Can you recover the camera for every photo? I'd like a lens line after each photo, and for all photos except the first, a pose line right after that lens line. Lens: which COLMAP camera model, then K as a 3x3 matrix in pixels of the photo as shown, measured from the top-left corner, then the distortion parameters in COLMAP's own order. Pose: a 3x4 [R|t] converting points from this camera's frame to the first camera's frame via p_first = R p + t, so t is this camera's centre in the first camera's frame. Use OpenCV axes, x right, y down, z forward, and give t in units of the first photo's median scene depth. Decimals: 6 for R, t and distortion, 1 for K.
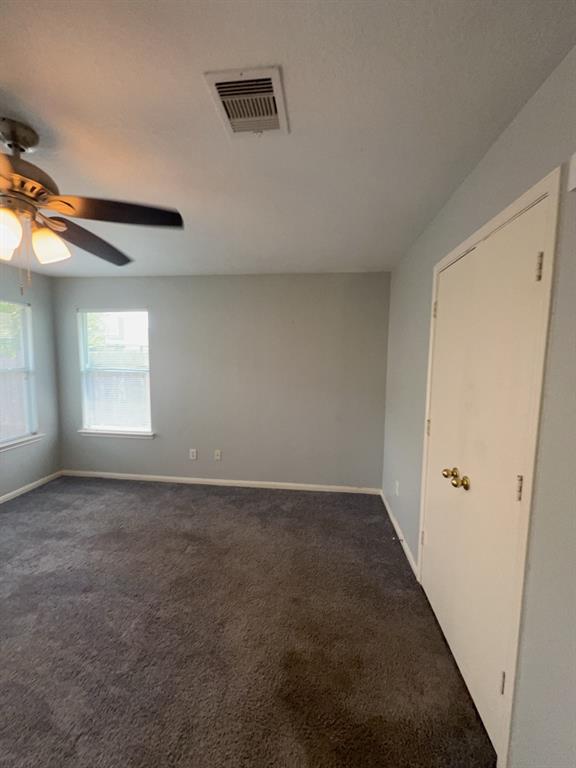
lens RADIAL K [[307.2, 0, 287.3], [0, 307.2, 385.2], [0, 0, 1]] dist [0.000657, 0.000519]
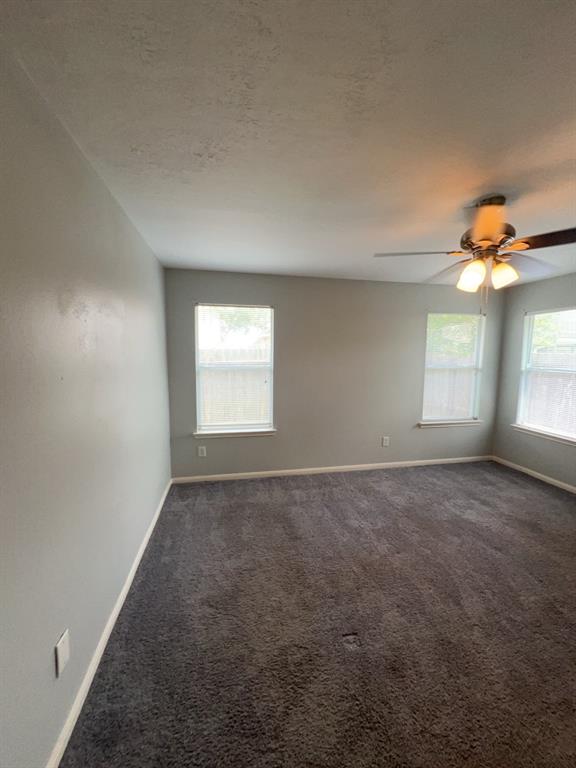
lens RADIAL K [[307.2, 0, 287.3], [0, 307.2, 385.2], [0, 0, 1]] dist [0.000657, 0.000519]
pose [[0.310823, 0.088266, -0.946360, 0.129183], [-0.091489, 0.993834, 0.062645, 0.018589], [0.946054, 0.067110, 0.316982, -0.149857]]
